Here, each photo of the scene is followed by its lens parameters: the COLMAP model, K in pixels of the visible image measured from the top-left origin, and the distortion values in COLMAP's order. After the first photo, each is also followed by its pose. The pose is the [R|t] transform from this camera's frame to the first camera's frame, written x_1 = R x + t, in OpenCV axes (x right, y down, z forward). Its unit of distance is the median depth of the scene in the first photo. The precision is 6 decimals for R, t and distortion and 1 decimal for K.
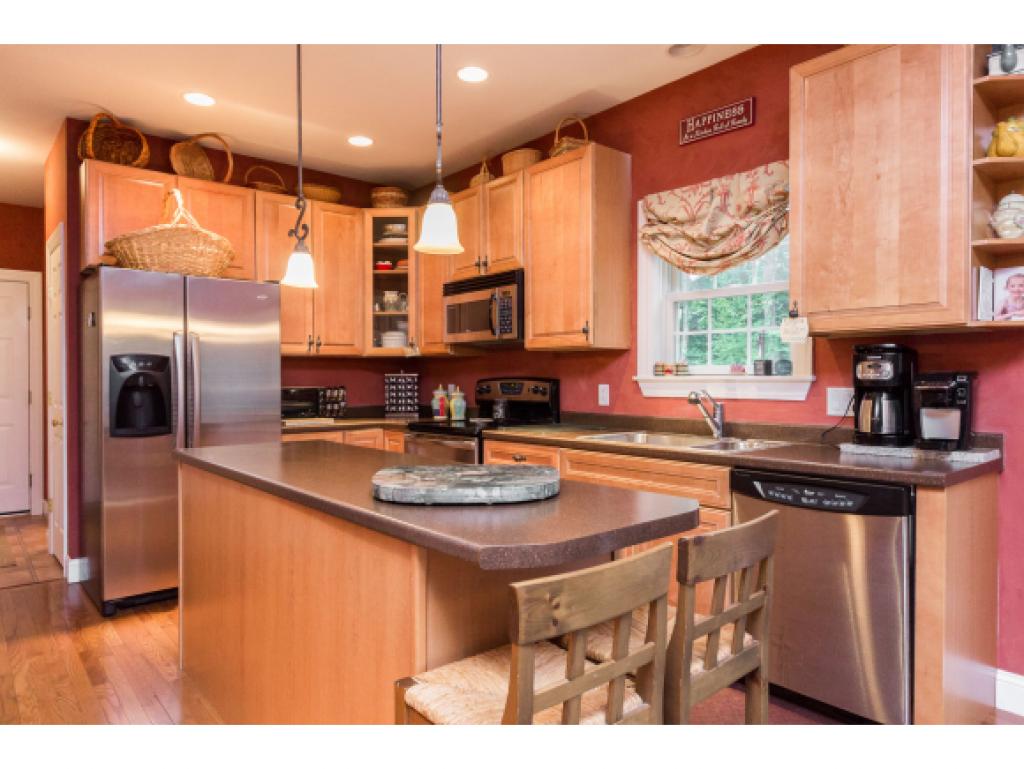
lens RADIAL K [[653.3, 0, 536.2], [0, 653.3, 385.9], [0, 0, 1]] dist [0.011435, -0.000870]
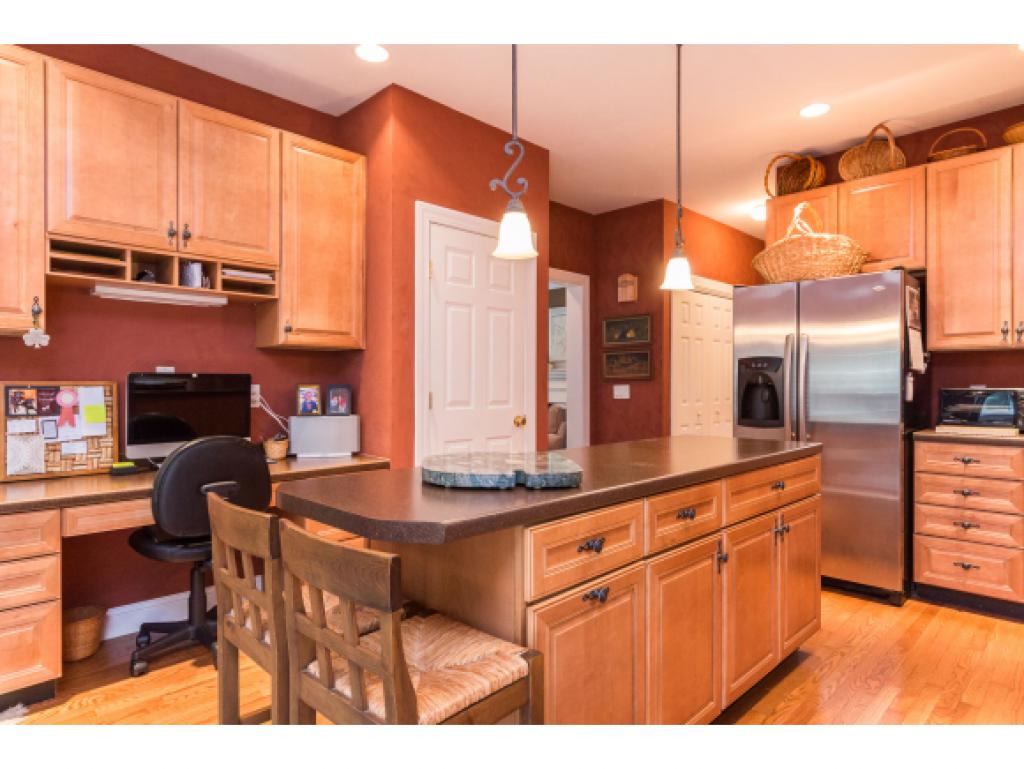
lens RADIAL K [[635.0, 0, 509.9], [0, 635.0, 385.3], [0, 0, 1]] dist [0.004475, 0.002224]
pose [[0.076590, -0.012835, -0.996980, 0.431937], [-0.007589, 0.999881, -0.013456, 0.015376], [0.997034, 0.008597, 0.076484, 0.431978]]
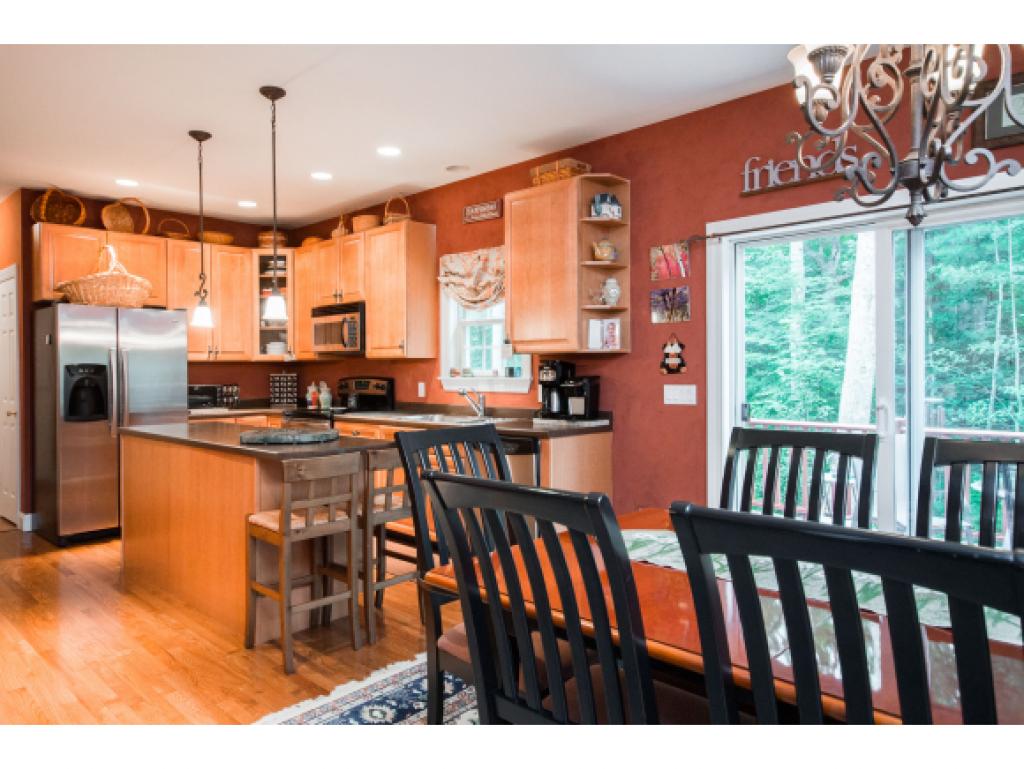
lens RADIAL K [[684.4, 0, 508.6], [0, 684.4, 373.7], [0, 0, 1]] dist [0.034901, 0.006233]
pose [[0.997336, -0.004620, 0.072793, 0.189969], [0.004960, 0.999978, -0.004482, -0.013903], [-0.072771, 0.004831, 0.997337, -0.530927]]
